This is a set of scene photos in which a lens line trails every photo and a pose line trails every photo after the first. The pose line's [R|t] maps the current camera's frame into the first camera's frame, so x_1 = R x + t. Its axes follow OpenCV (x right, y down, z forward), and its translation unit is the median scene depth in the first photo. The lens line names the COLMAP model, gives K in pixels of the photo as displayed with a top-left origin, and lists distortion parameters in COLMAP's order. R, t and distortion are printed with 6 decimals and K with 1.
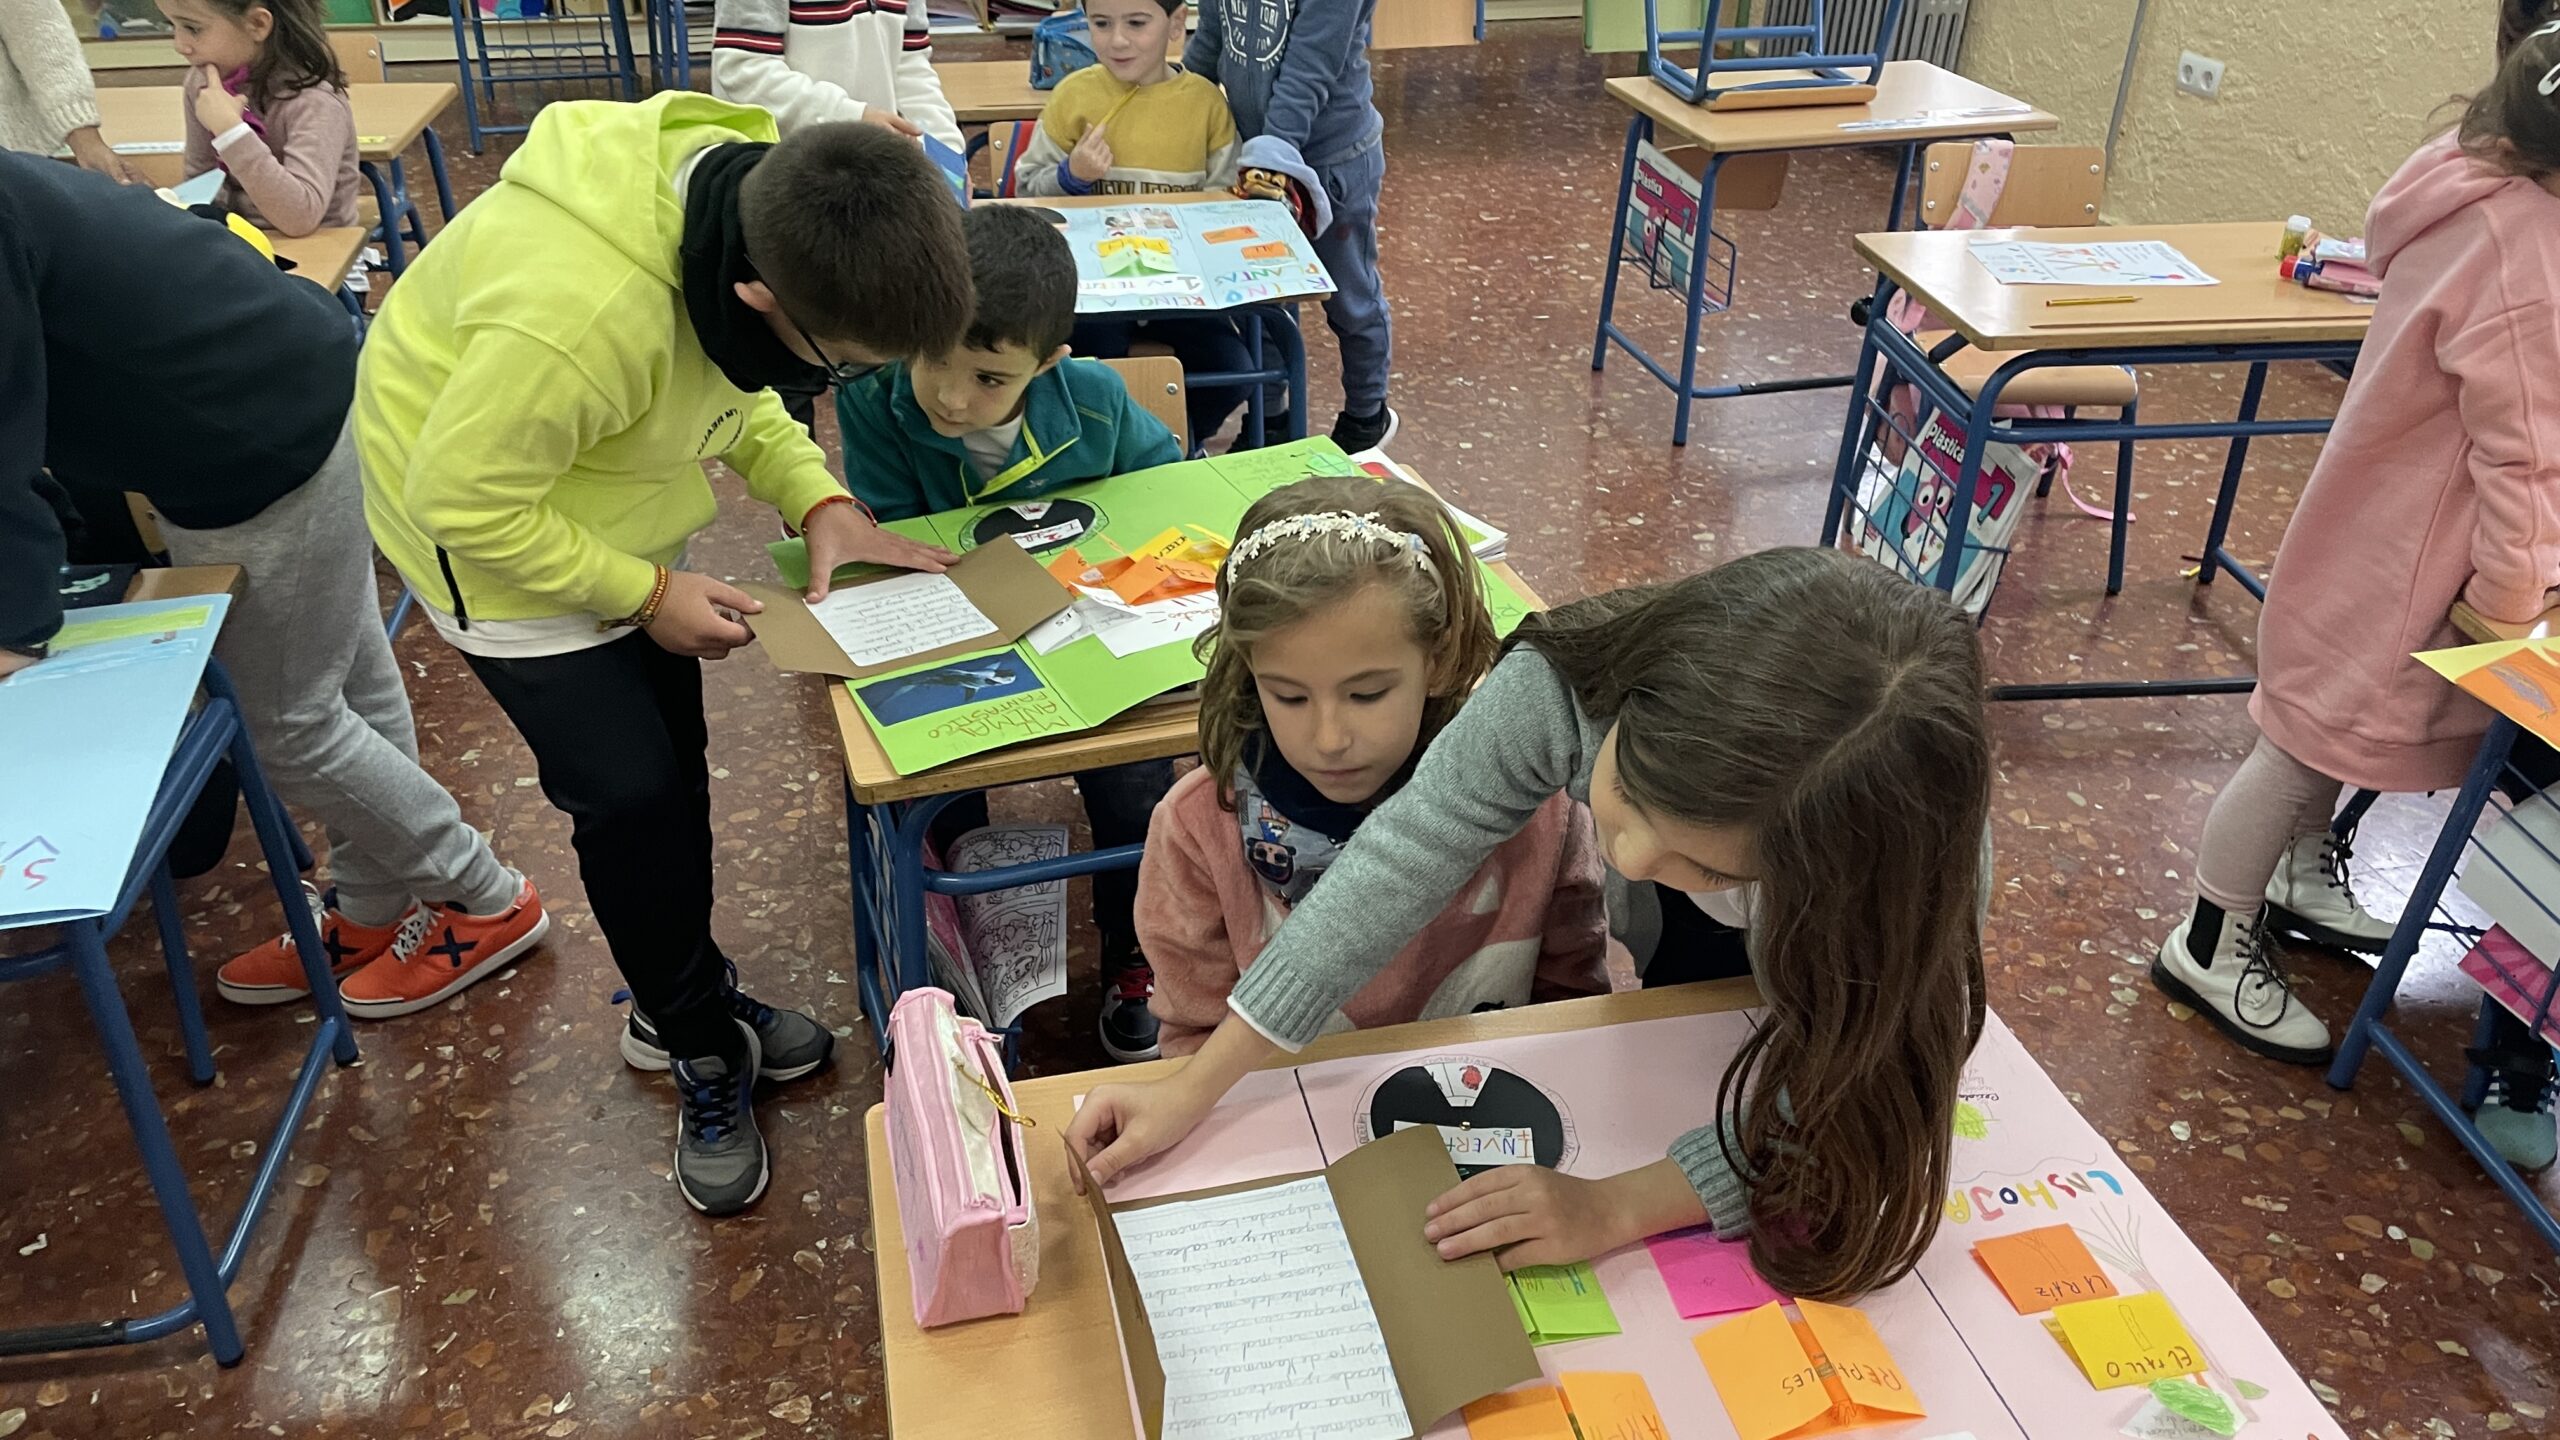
lens RADIAL K [[1954.8, 0, 1348.4], [0, 1954.8, 694.5], [0, 0, 1]] dist [0.081005, -0.113225]
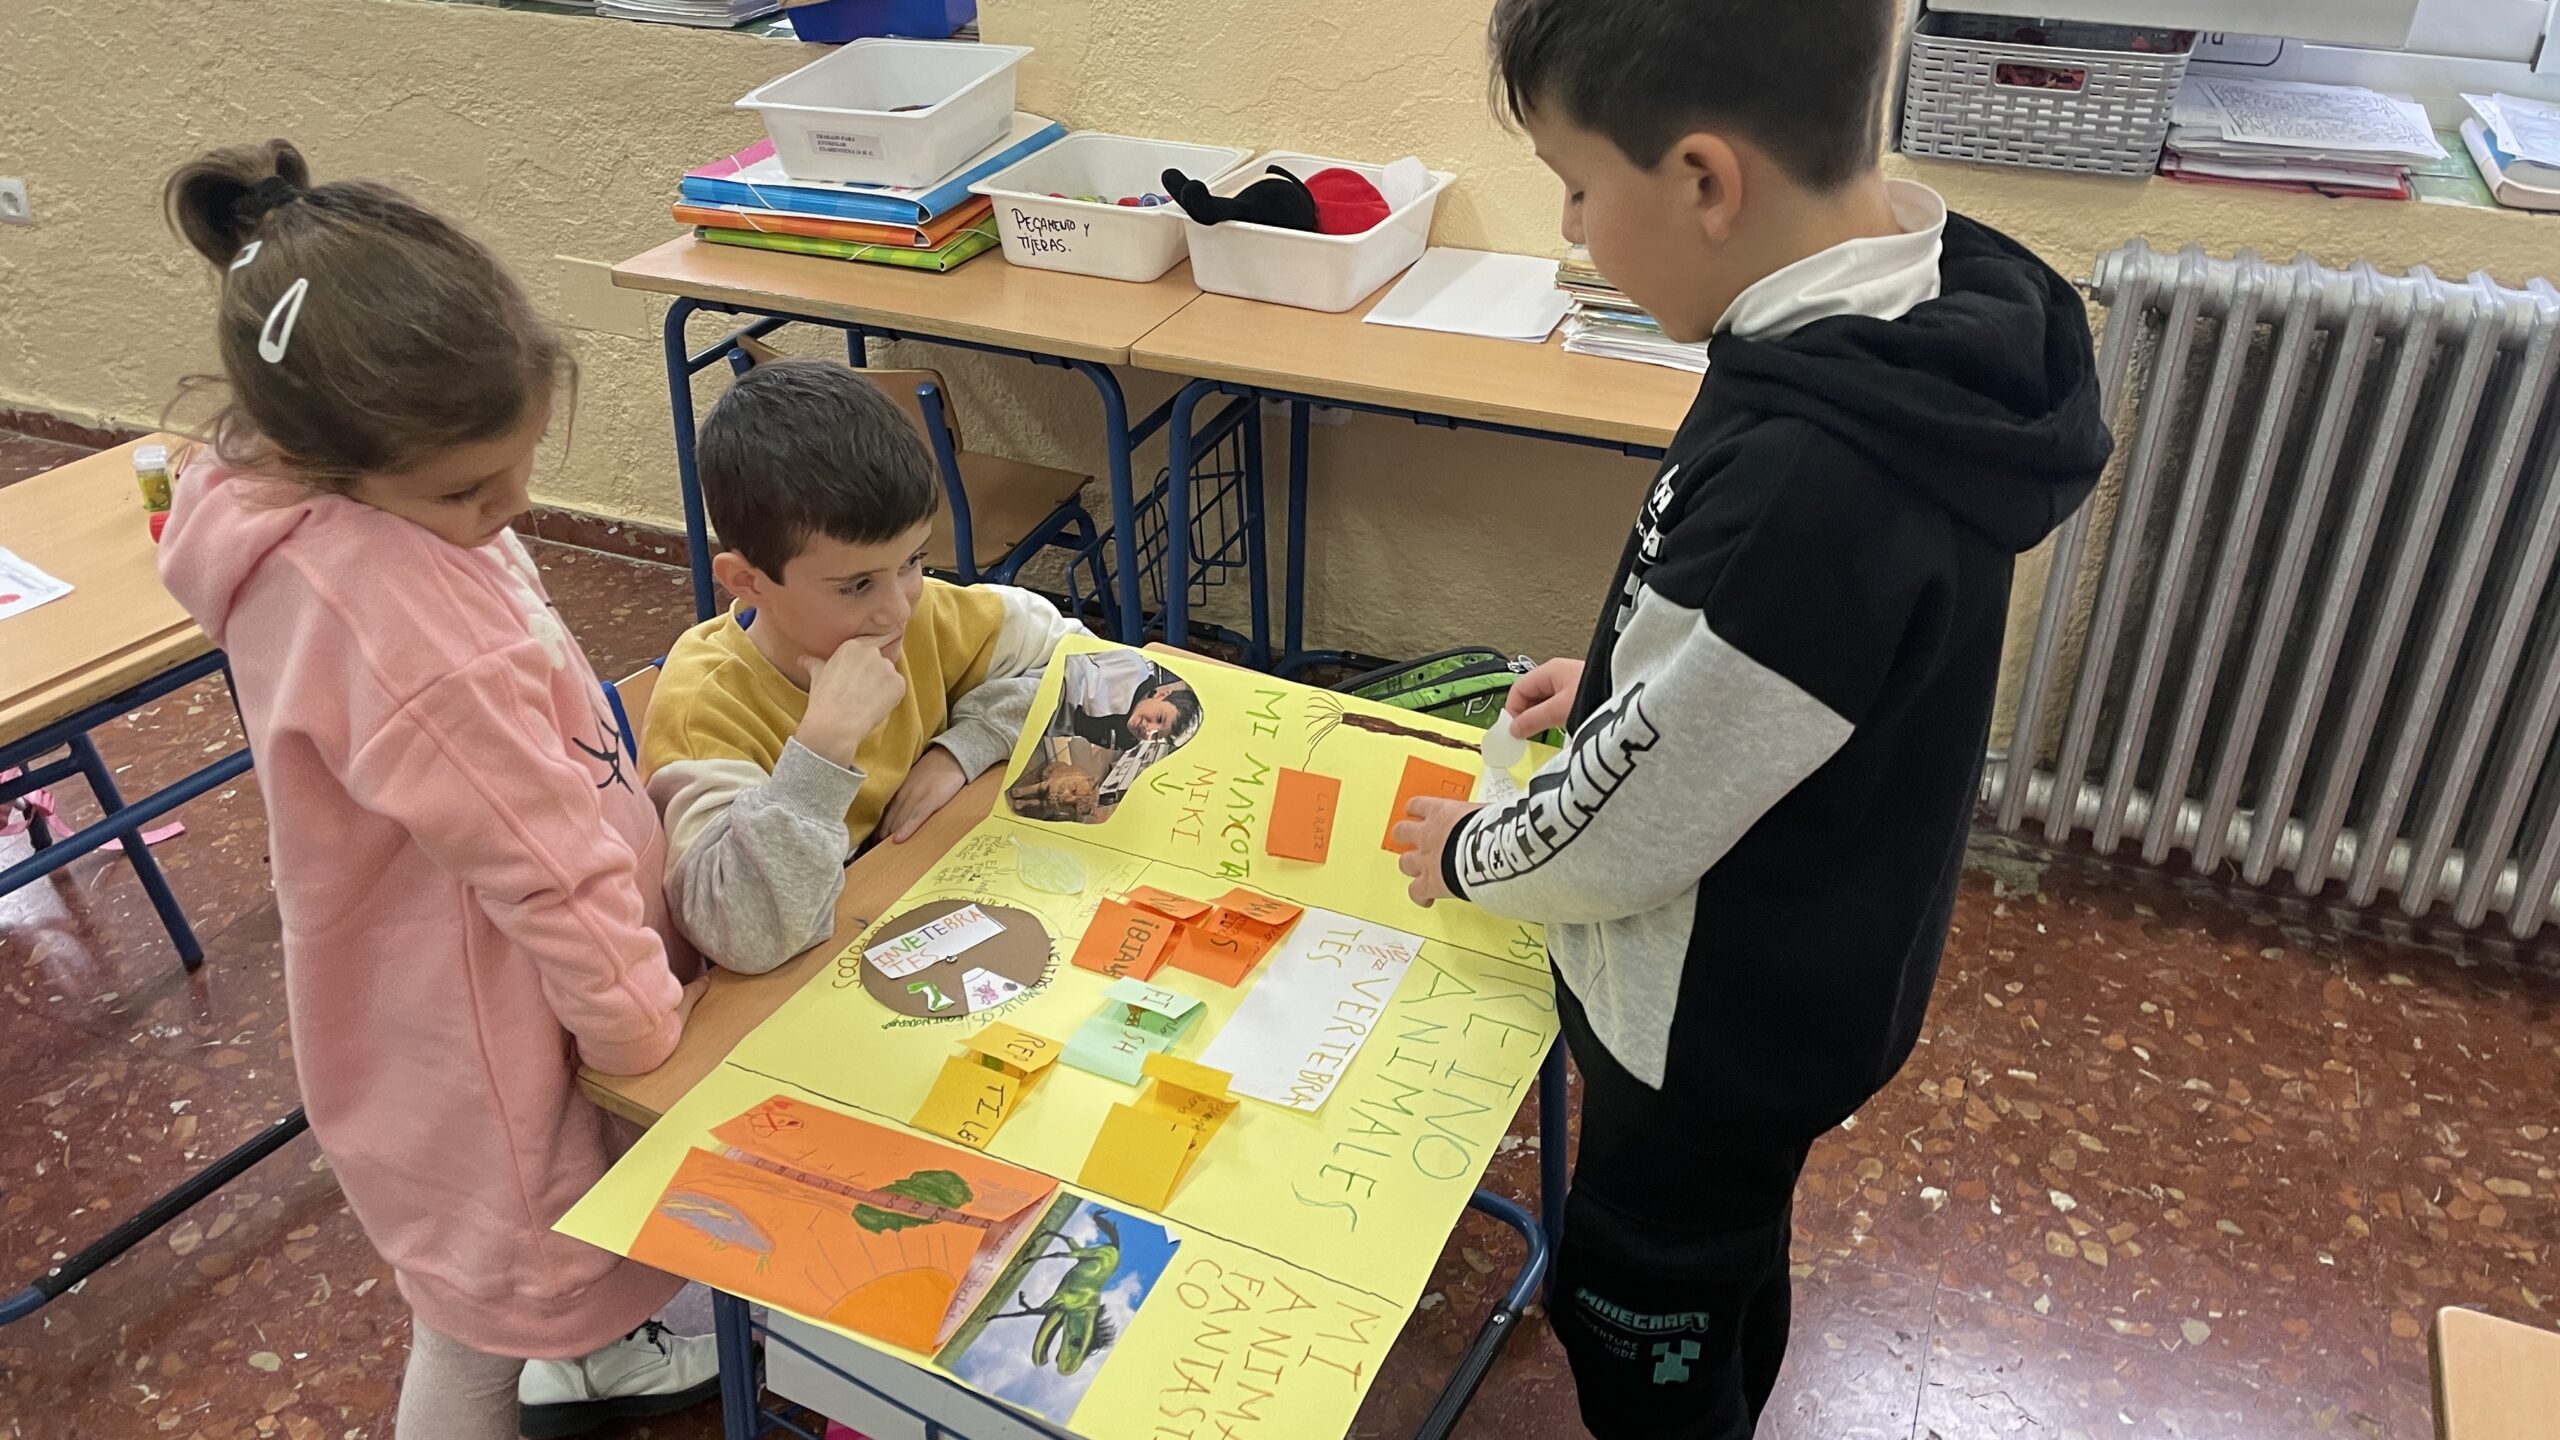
lens RADIAL K [[1954.8, 0, 1292.0], [0, 1954.8, 730.4], [0, 0, 1]] dist [0.081005, -0.113225]
pose [[0.601707, -0.432175, 0.671694, 0.223685], [0.413331, 0.888088, 0.201141, -0.134741], [-0.683451, 0.156604, 0.713000, 0.244487]]
